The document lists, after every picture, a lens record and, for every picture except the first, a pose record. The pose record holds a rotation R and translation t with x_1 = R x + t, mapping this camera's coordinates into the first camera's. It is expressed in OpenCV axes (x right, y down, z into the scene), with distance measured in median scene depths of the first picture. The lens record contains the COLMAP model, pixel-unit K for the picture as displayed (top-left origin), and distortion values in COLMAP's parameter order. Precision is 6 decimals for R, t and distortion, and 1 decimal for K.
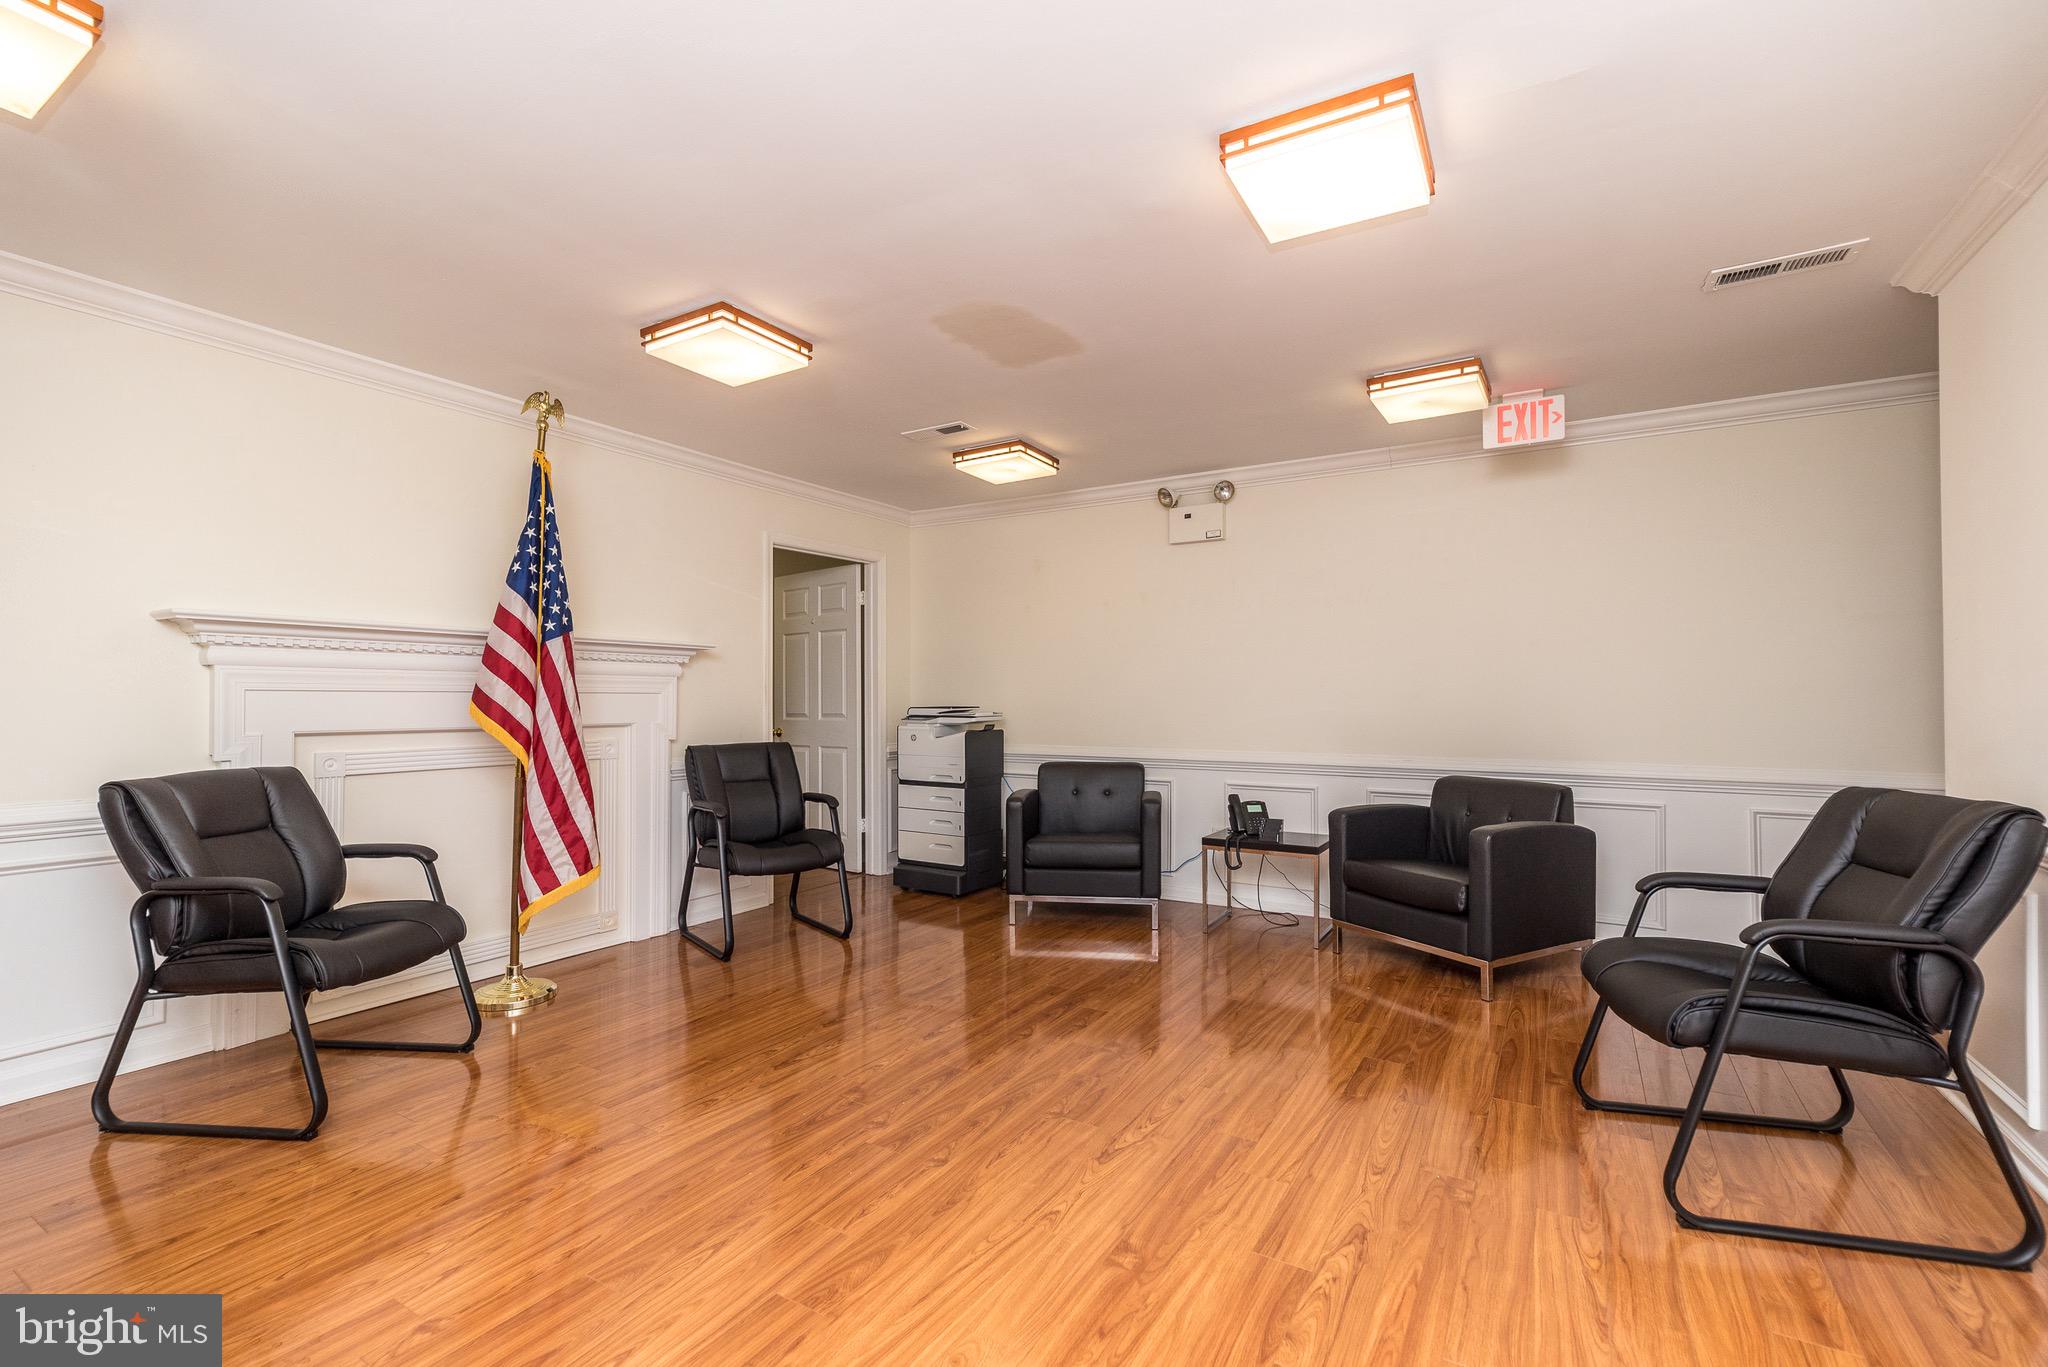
lens RADIAL K [[898.7, 0, 1017.7], [0, 898.7, 689.6], [0, 0, 1]] dist [-0.001045, -0.000424]
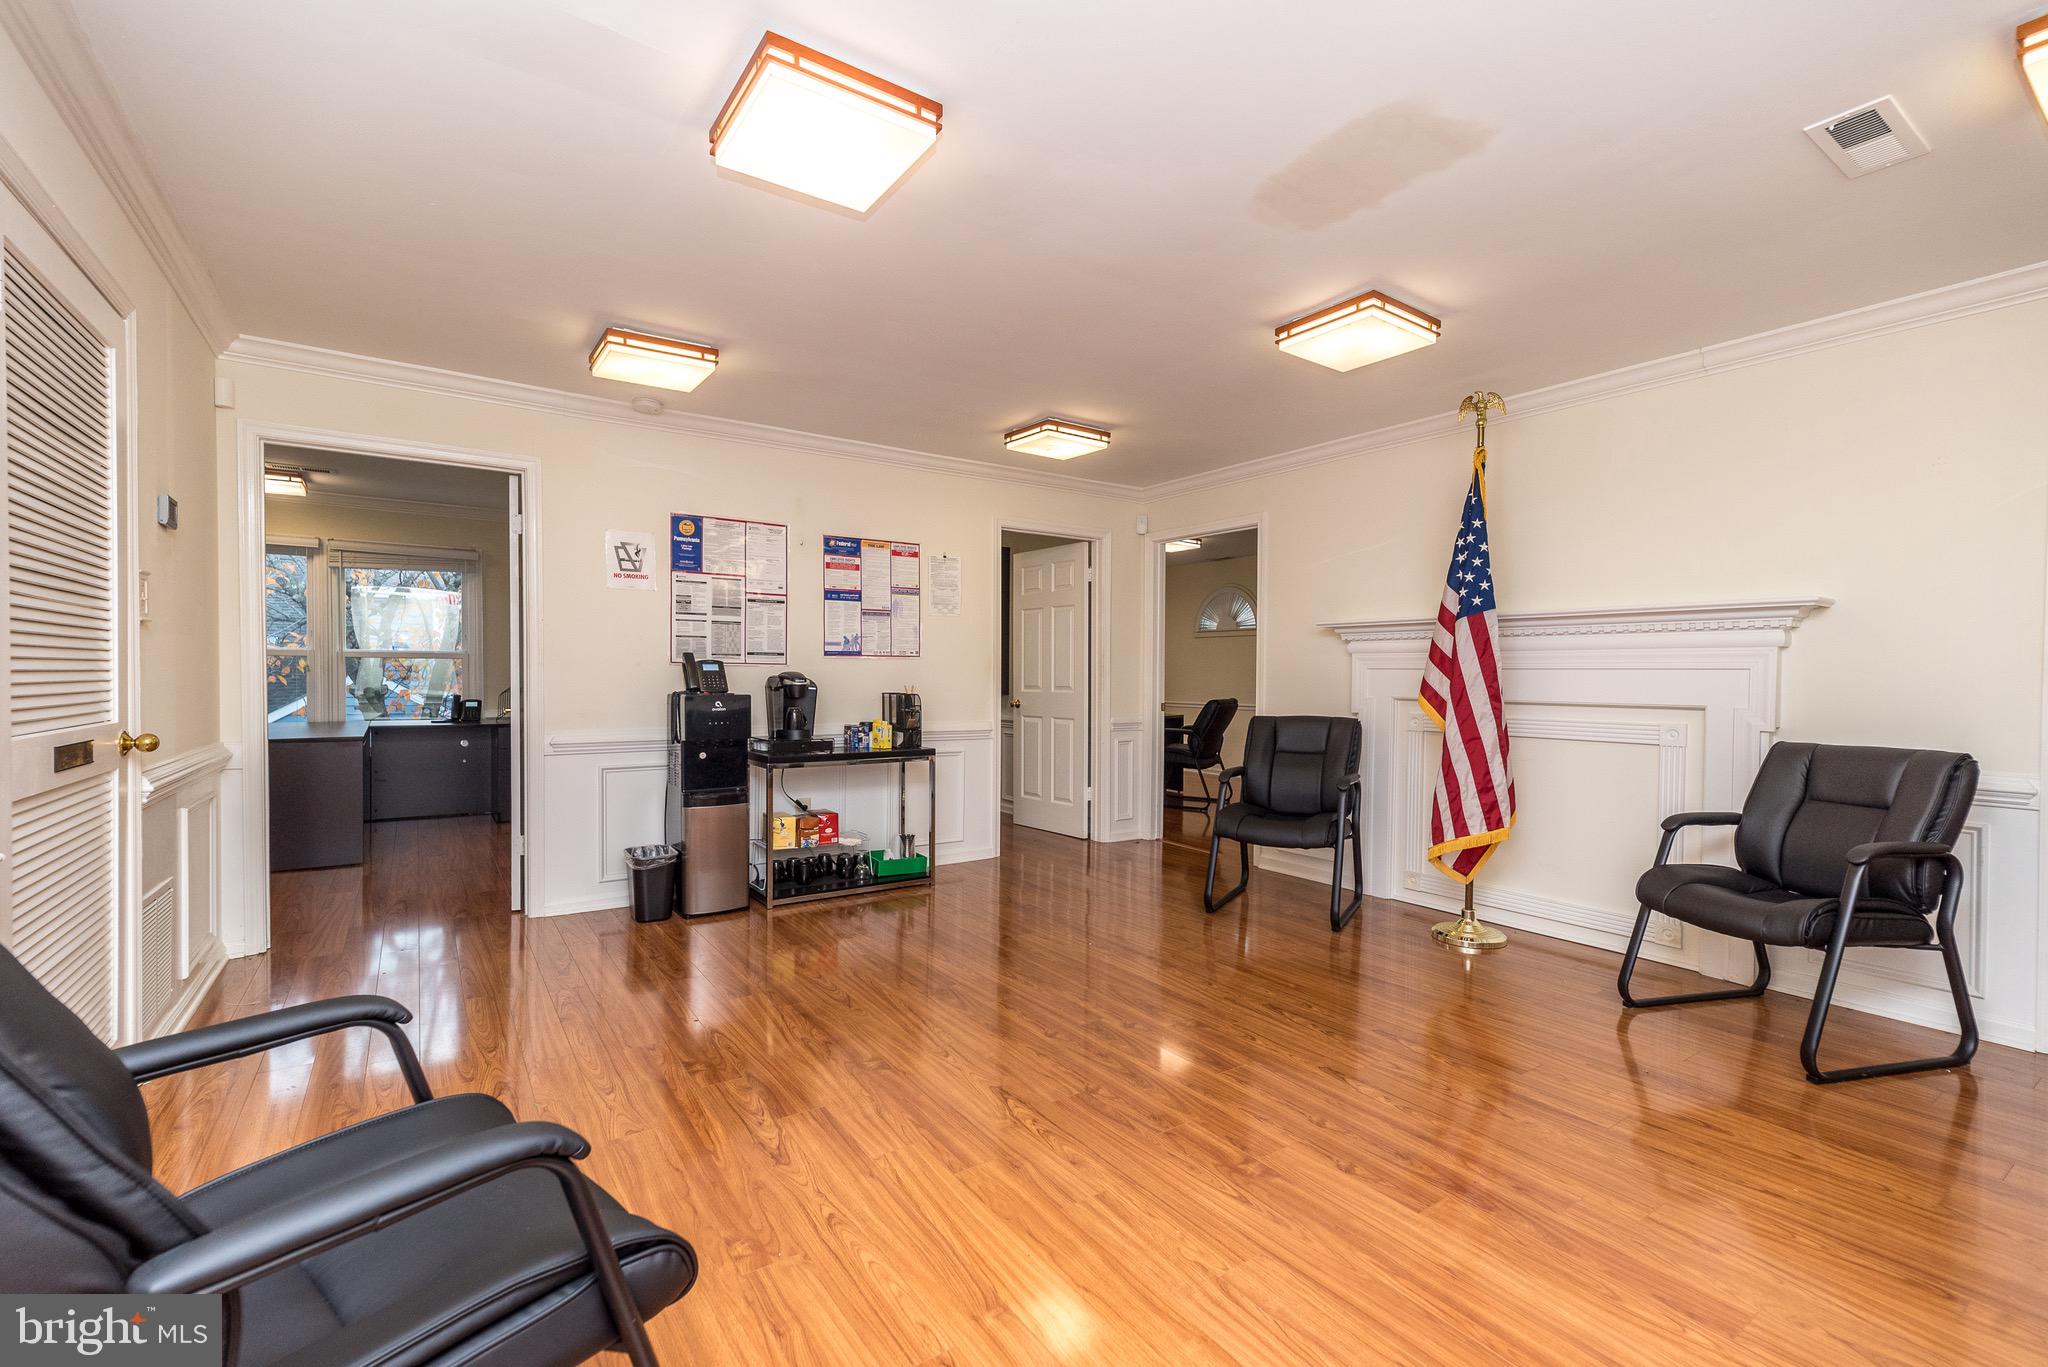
lens RADIAL K [[898.7, 0, 1024.3], [0, 898.7, 682.8], [0, 0, 1]] dist [-0.001045, -0.000424]
pose [[-0.419636, 0.003012, -0.907688, 0.974202], [0.000962, 0.999995, 0.002874, 0.023400], [0.907692, 0.000333, -0.419637, 1.353711]]
